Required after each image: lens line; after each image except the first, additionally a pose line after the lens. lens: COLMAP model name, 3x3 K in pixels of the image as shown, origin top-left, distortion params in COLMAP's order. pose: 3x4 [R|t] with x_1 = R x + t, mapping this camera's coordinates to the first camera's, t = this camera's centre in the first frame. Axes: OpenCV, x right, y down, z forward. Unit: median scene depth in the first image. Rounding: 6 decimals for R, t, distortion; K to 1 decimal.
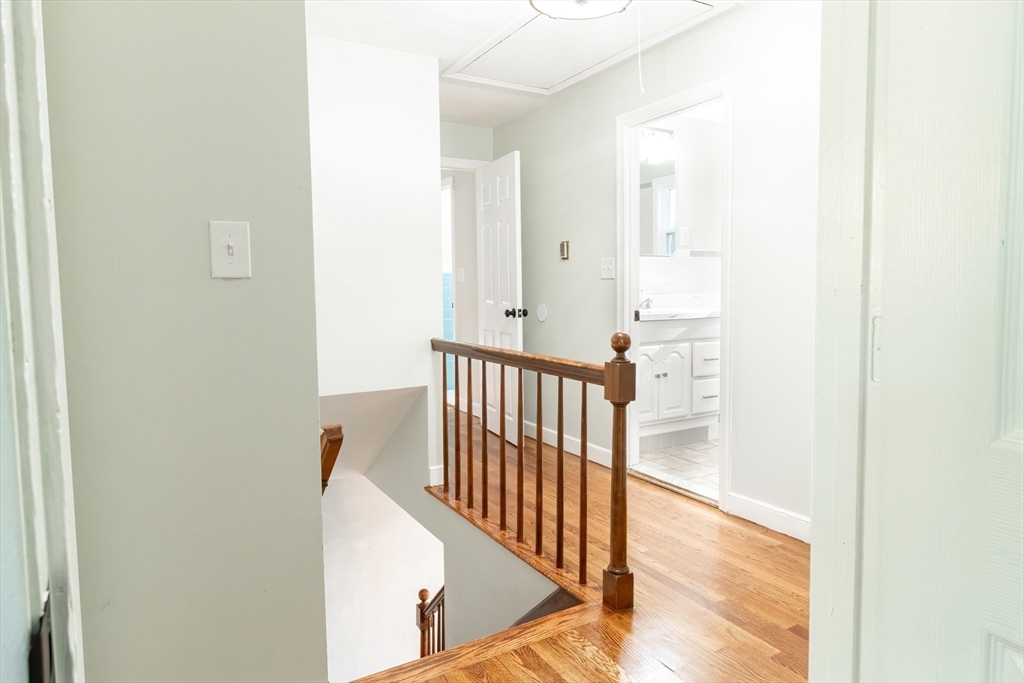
lens RADIAL K [[634.0, 0, 513.0], [0, 634.0, 338.4], [0, 0, 1]] dist [0.003883, 0.000288]
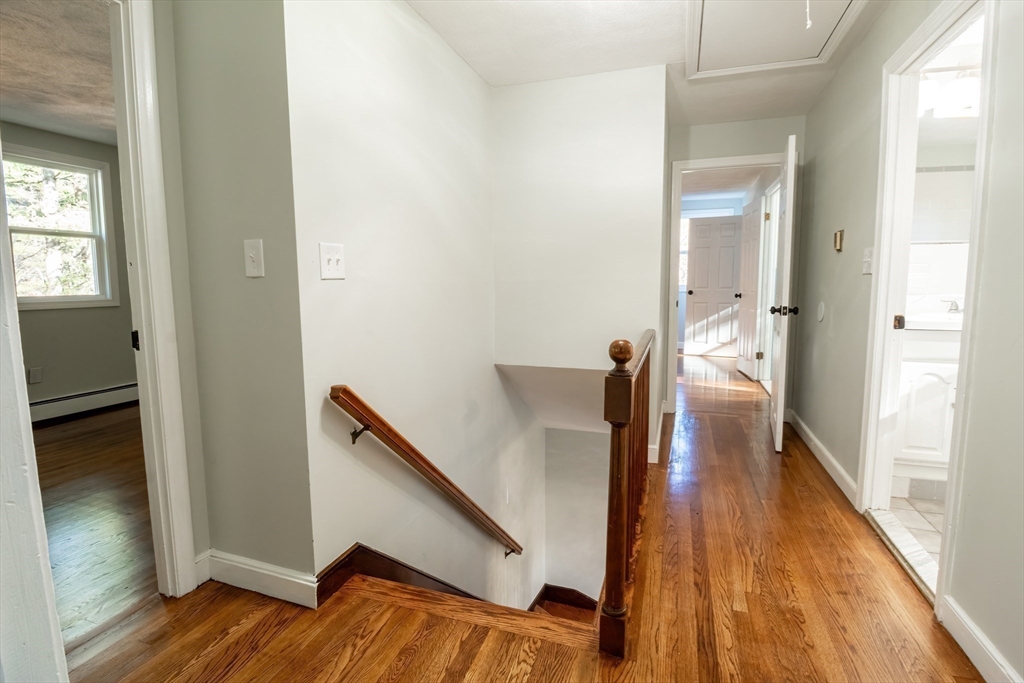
lens RADIAL K [[473.4, 0, 515.4], [0, 473.4, 336.2], [0, 0, 1]] dist [-0.017890, -0.000755]
pose [[0.657901, 0.092456, -0.747408, 0.285423], [-0.063981, 0.995709, 0.066852, -0.024532], [0.750382, 0.003837, 0.660994, 0.251797]]
